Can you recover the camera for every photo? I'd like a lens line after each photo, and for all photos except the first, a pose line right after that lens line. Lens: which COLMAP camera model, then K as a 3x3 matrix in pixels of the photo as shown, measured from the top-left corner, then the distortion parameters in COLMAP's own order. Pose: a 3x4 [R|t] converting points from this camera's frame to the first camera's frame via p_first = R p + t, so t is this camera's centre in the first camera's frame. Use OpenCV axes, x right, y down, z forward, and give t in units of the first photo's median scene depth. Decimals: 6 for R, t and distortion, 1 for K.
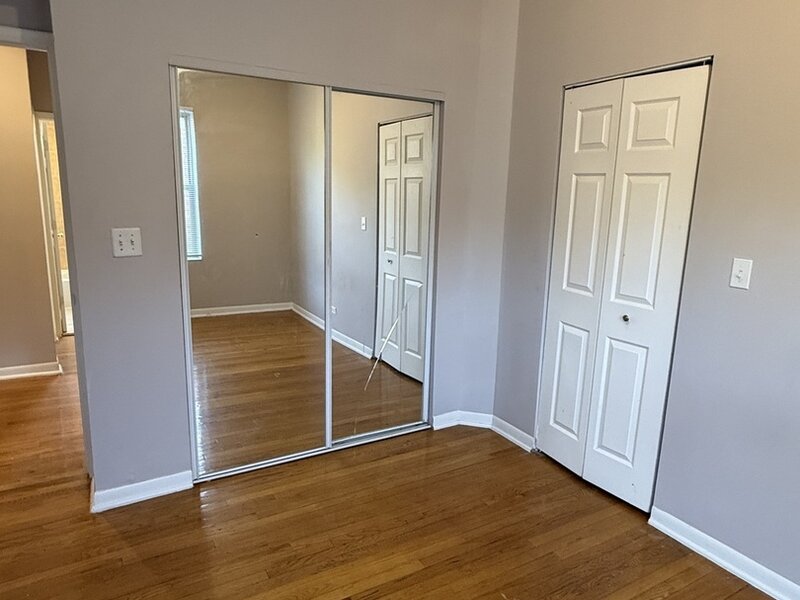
lens RADIAL K [[537.3, 0, 396.6], [0, 537.3, 299.3], [0, 0, 1]] dist [0.002664, -0.000390]
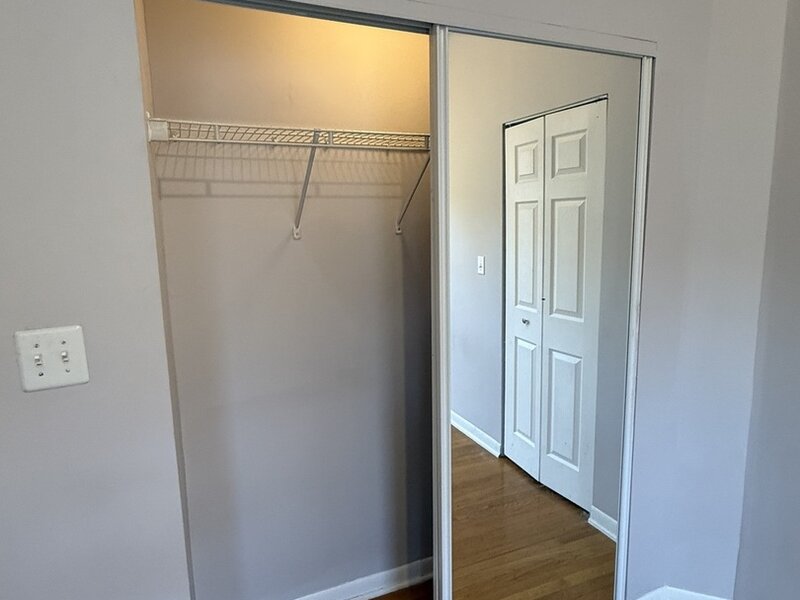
lens RADIAL K [[505.2, 0, 395.7], [0, 505.2, 299.1], [0, 0, 1]] dist [0.002098, 0.001509]
pose [[0.989540, -0.008638, -0.143999, -0.085157], [0.003809, 0.999422, -0.033773, -0.080525], [0.144208, 0.032872, 0.989001, 0.350697]]
